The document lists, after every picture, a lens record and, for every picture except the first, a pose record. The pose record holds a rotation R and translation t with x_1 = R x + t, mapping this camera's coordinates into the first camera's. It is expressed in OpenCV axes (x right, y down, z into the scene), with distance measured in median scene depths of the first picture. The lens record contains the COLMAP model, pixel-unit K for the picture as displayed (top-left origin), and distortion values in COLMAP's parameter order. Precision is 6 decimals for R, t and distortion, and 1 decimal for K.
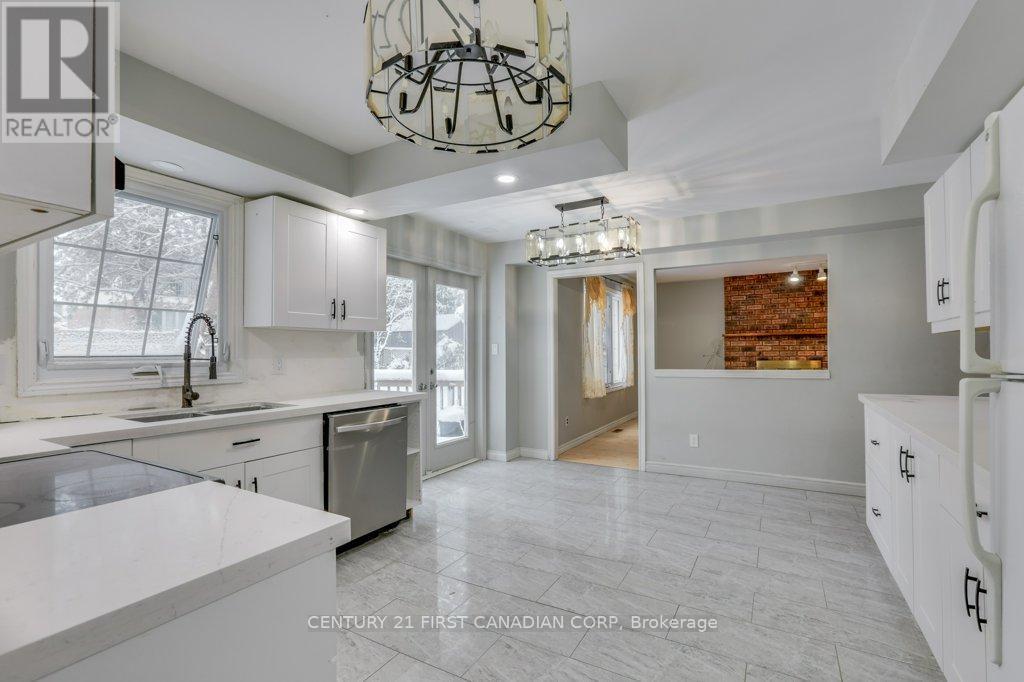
lens RADIAL K [[471.8, 0, 504.9], [0, 471.8, 337.3], [0, 0, 1]] dist [-0.024363, 0.000773]
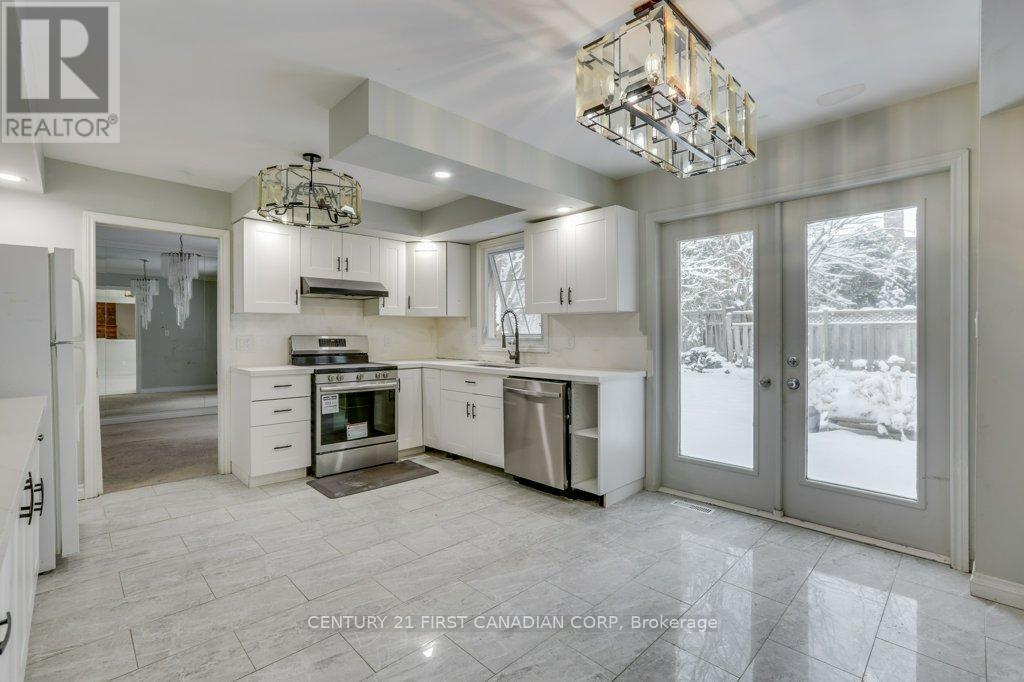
lens RADIAL K [[471.8, 0, 504.9], [0, 471.8, 337.3], [0, 0, 1]] dist [-0.024363, 0.000773]
pose [[-0.284023, 0.011273, -0.958751, 0.848863], [0.033715, 0.999430, 0.001763, 0.038264], [0.958225, -0.031824, -0.284241, 1.218951]]
